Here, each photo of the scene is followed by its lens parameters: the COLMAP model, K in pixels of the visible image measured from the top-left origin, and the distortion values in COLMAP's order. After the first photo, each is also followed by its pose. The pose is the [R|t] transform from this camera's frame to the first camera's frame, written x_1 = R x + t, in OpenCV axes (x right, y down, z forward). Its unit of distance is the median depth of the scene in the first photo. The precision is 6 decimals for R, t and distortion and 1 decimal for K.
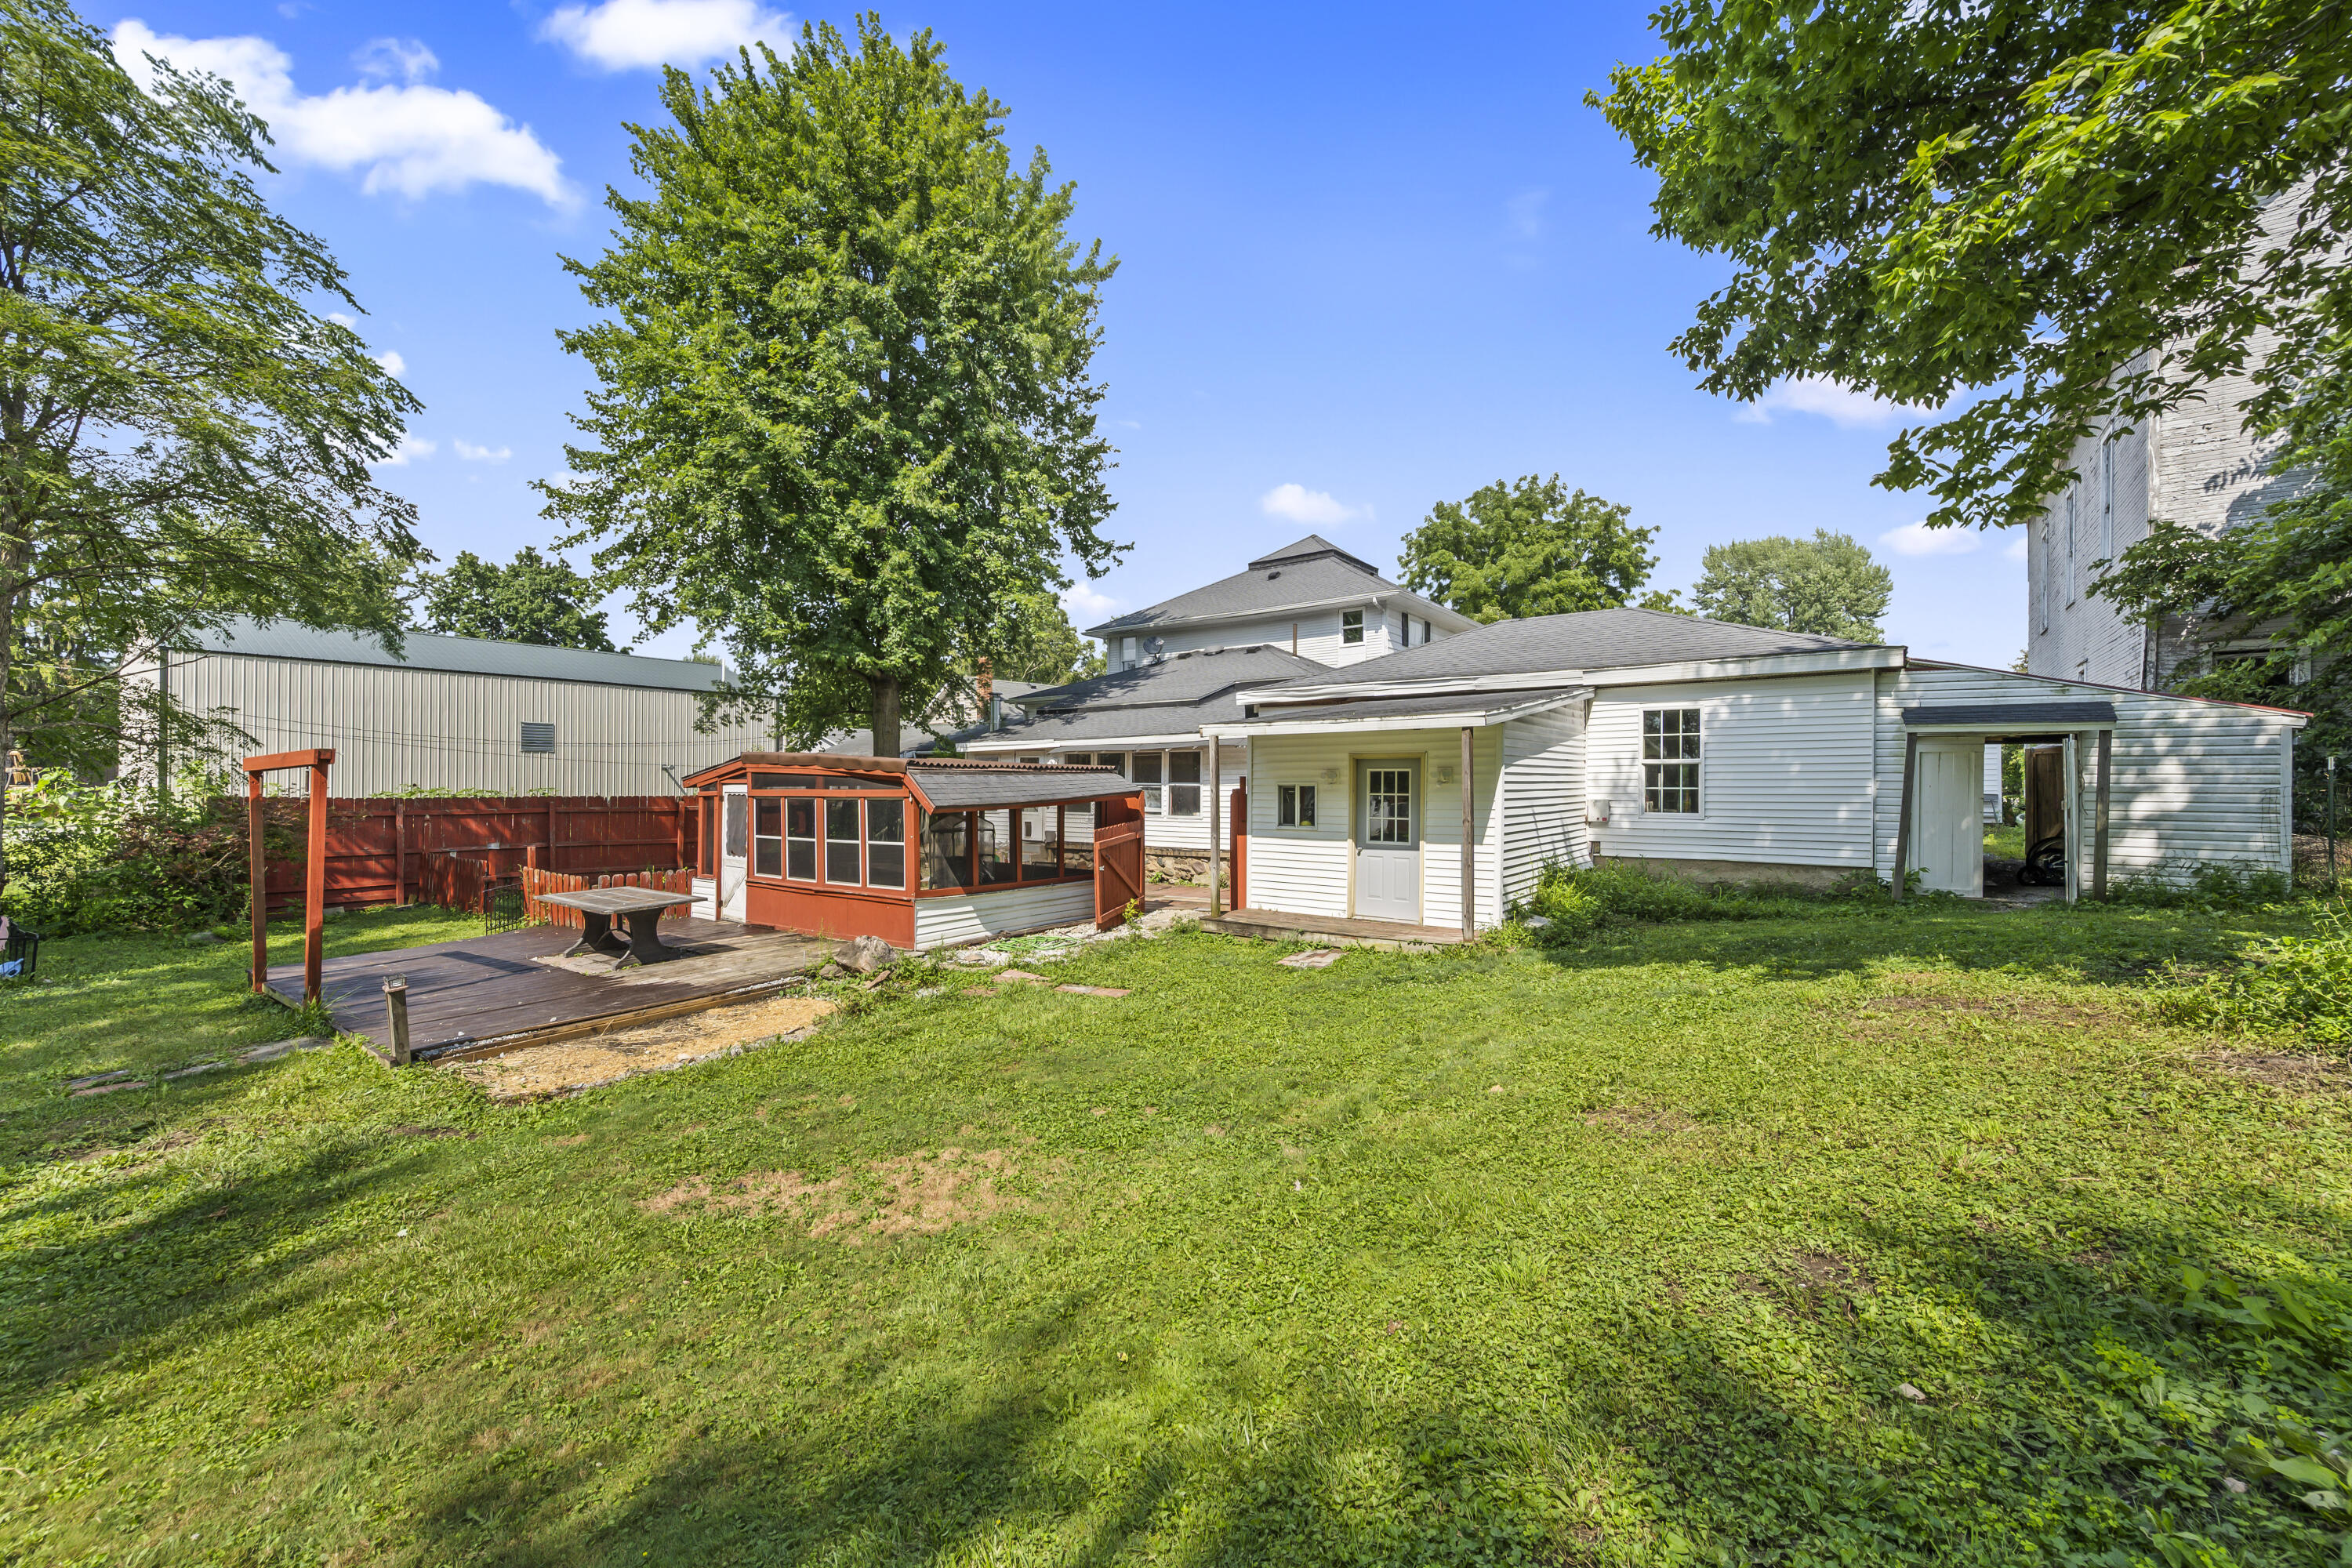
lens RADIAL K [[948.0, 0, 1179.5], [0, 948.0, 789.7], [0, 0, 1]] dist [0.002437, 0.000192]
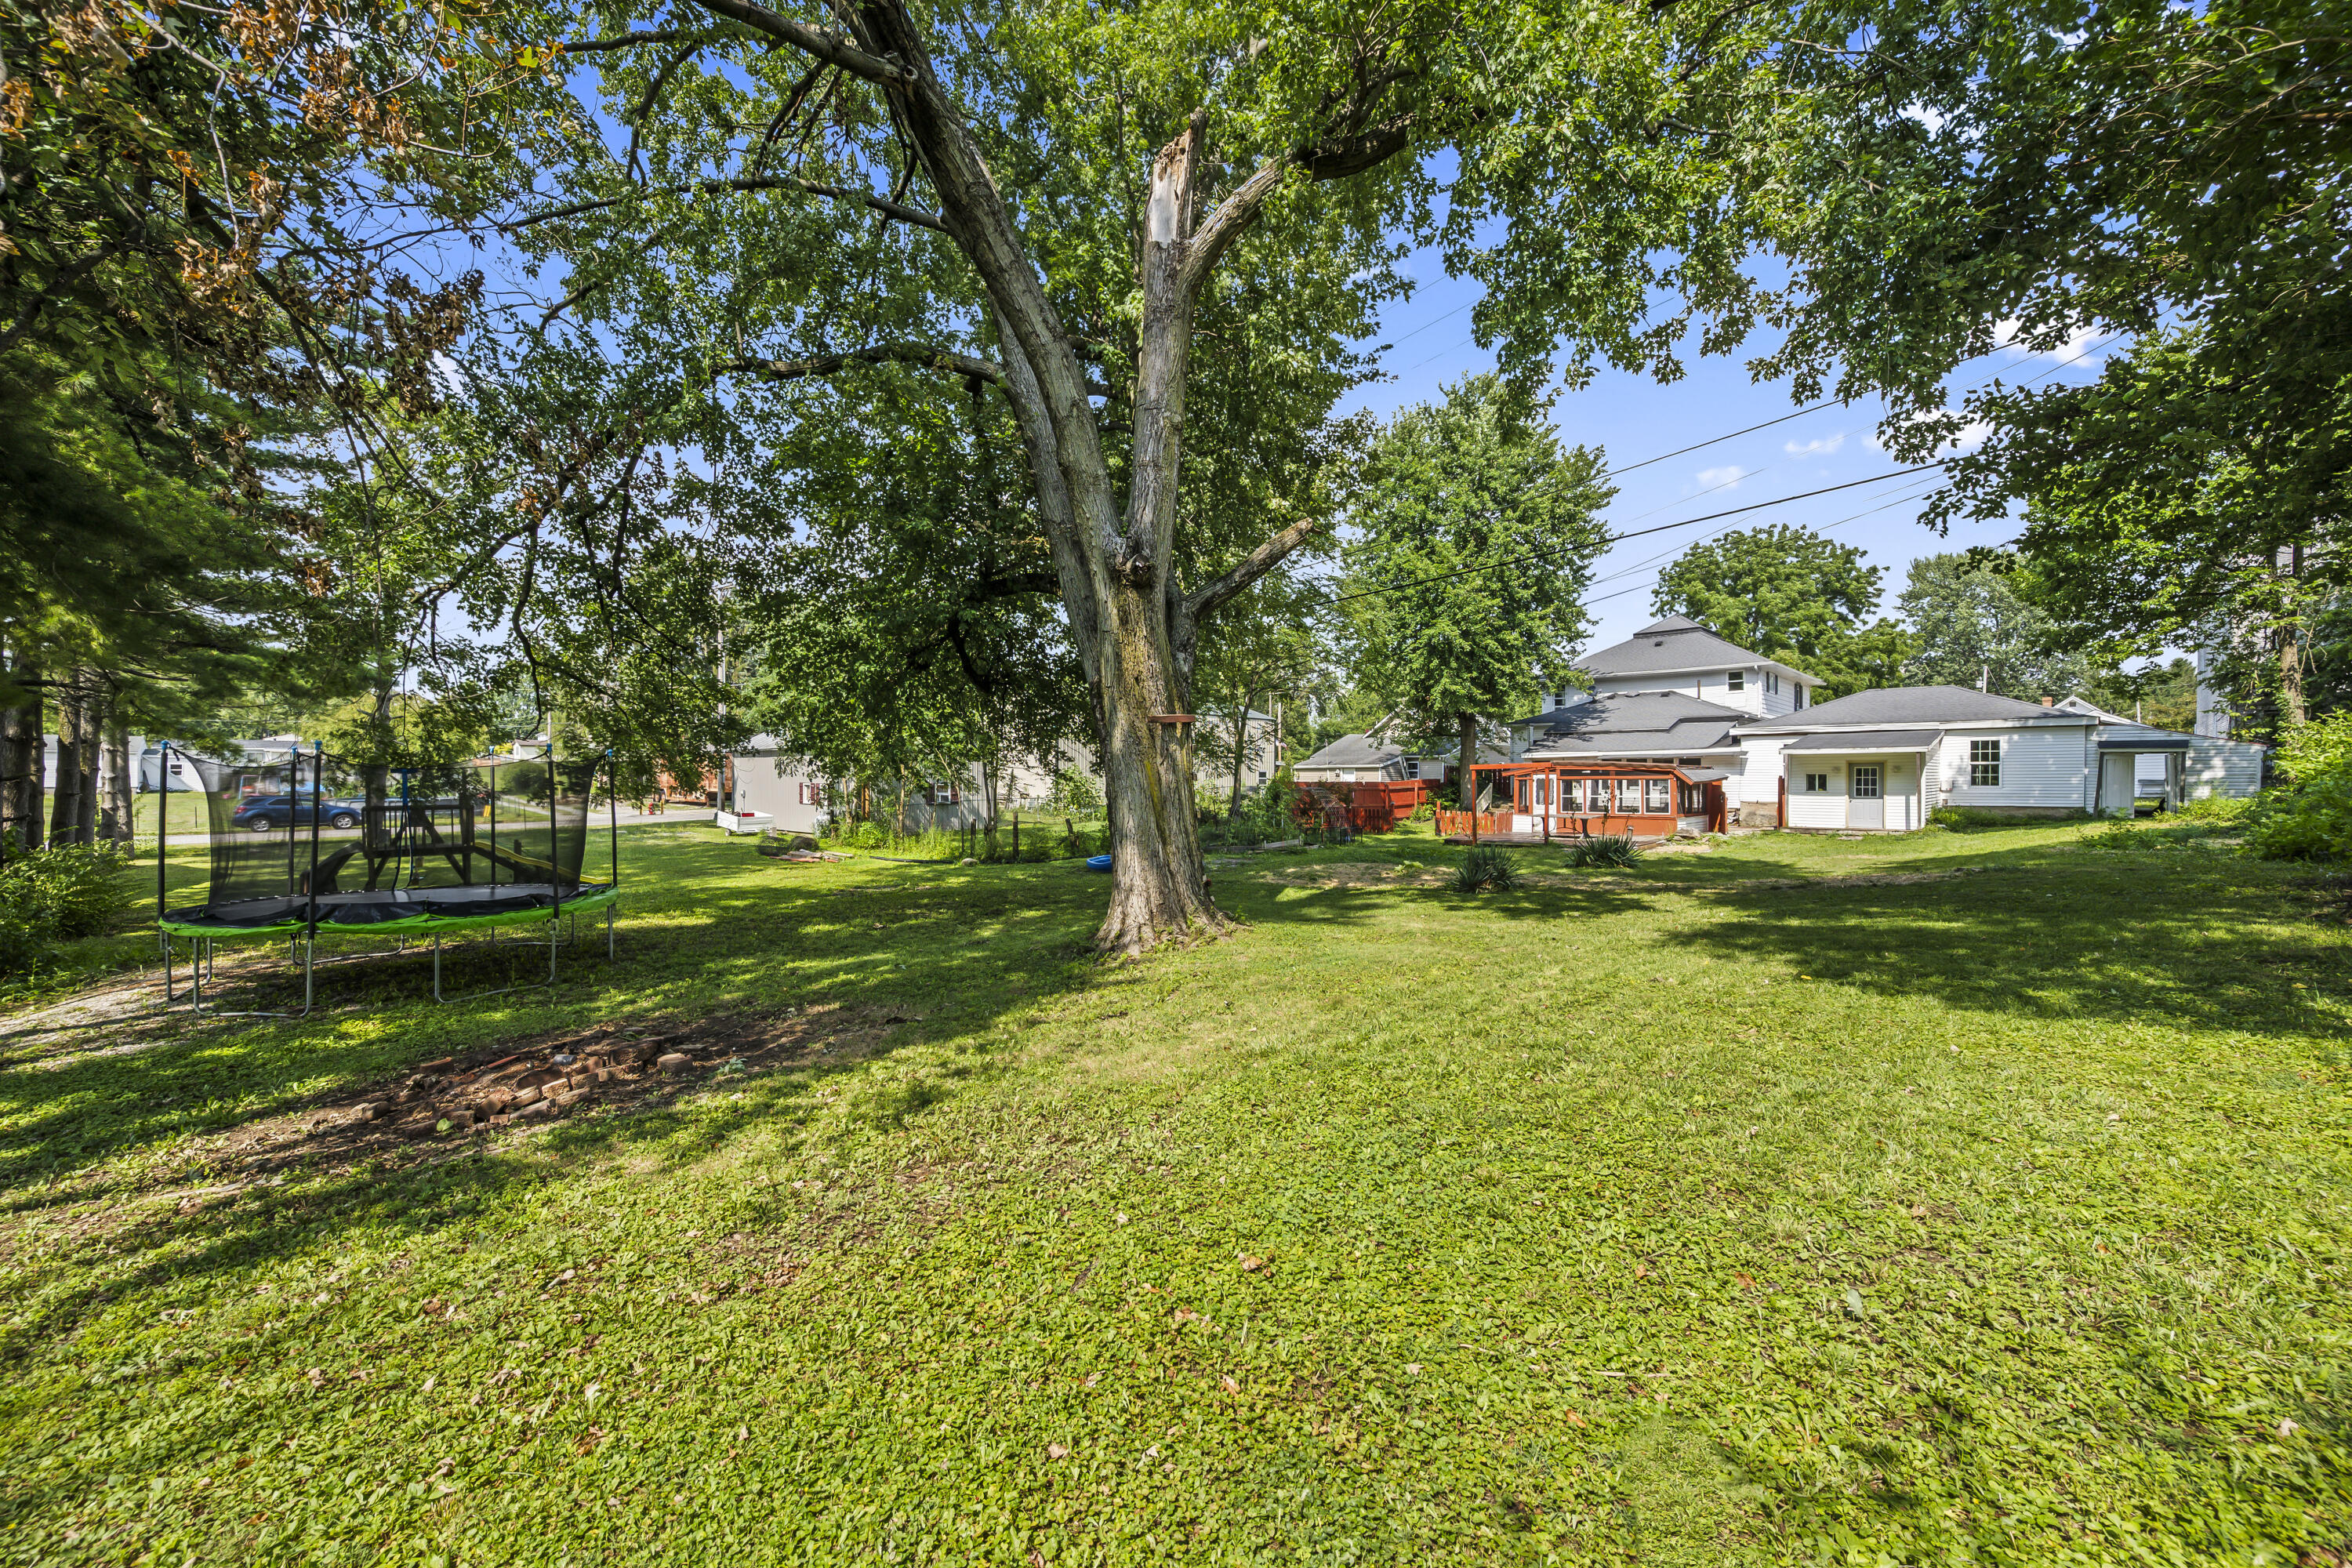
lens RADIAL K [[948.0, 0, 1179.5], [0, 948.0, 789.7], [0, 0, 1]] dist [0.002437, 0.000192]
pose [[0.991844, 0.000069, -0.127459, -1.109626], [0.000334, 0.999995, 0.003142, 0.026089], [0.127458, -0.003159, 0.991839, -1.507316]]
